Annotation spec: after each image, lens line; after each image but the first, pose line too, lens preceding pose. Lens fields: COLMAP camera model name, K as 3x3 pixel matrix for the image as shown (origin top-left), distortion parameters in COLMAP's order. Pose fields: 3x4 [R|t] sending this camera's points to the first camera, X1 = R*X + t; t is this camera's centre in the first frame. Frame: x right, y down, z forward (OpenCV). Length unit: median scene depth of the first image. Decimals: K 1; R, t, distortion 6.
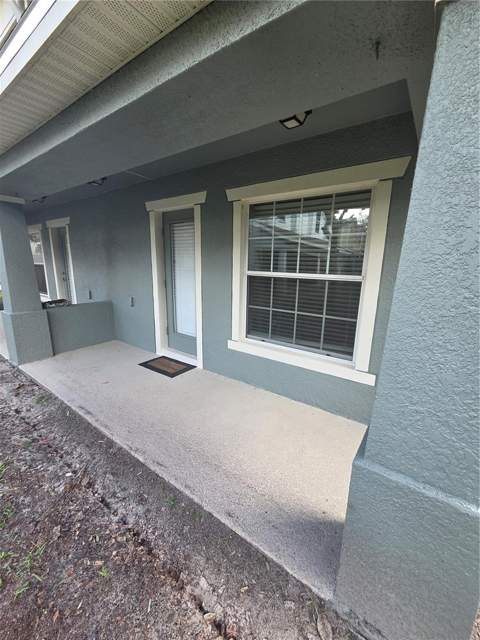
lens RADIAL K [[264.9, 0, 239.4], [0, 264.9, 321.1], [0, 0, 1]] dist [-0.014121, -0.000467]
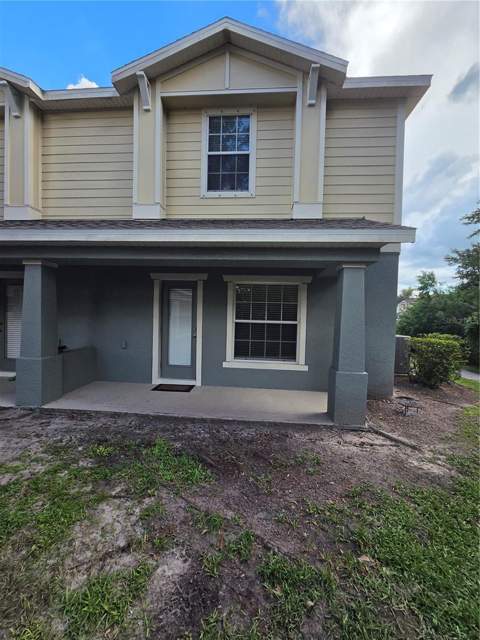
lens RADIAL K [[264.9, 0, 242.5], [0, 264.9, 319.6], [0, 0, 1]] dist [-0.014121, -0.000467]
pose [[0.859980, -0.011853, 0.510191, -0.818366], [0.104269, 0.982722, -0.152926, 0.082771], [-0.499563, 0.184710, 0.846356, -0.505157]]
